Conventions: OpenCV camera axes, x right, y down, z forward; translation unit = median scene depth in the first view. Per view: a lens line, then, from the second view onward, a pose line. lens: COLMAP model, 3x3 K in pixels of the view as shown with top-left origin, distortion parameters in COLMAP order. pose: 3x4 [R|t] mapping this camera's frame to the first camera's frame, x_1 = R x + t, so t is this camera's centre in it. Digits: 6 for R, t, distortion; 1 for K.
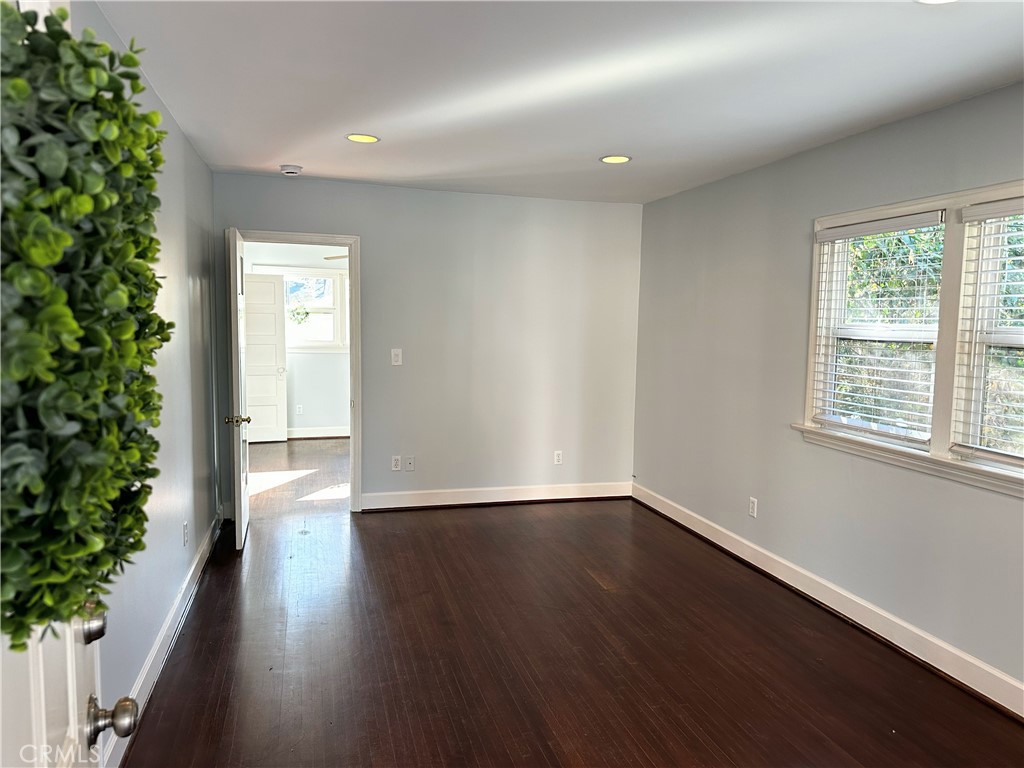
lens RADIAL K [[721.5, 0, 512.0], [0, 721.5, 384.0], [0, 0, 1]] dist [-0.000264, -0.000306]
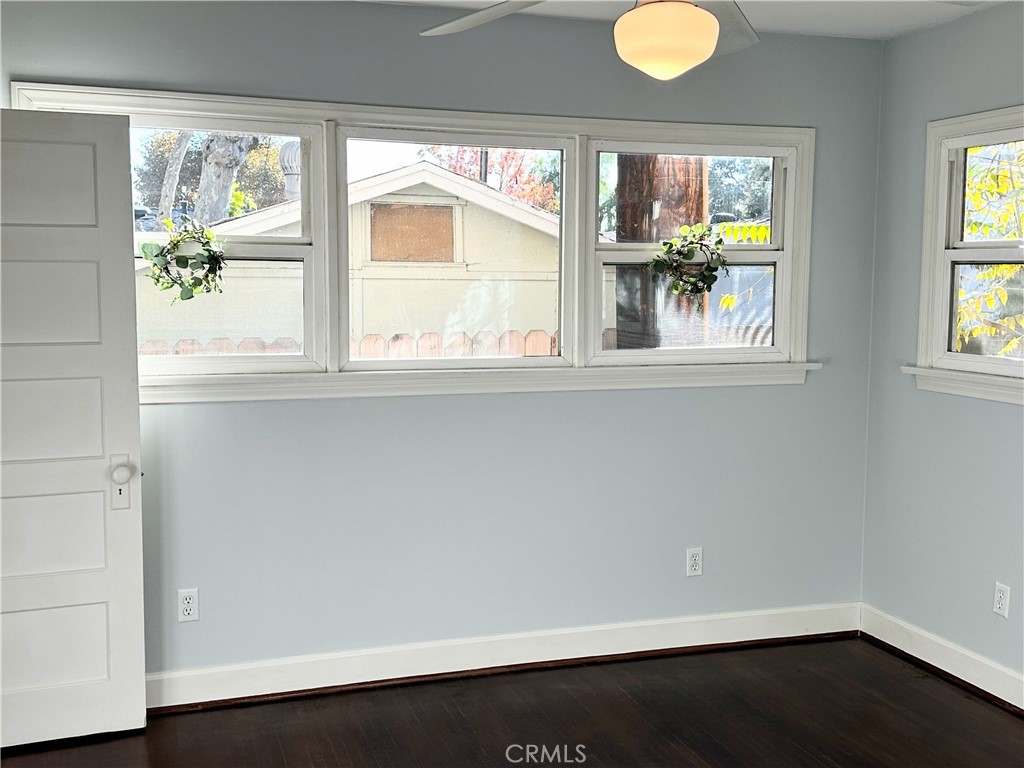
lens RADIAL K [[1154.4, 0, 512.0], [0, 1154.4, 384.0], [0, 0, 1]] dist [0.090227, 0.000820]
pose [[0.997742, -0.020563, 0.063944, -0.198453], [0.018321, 0.999204, 0.035445, -0.063653], [-0.064622, -0.034193, 0.997324, 0.542157]]
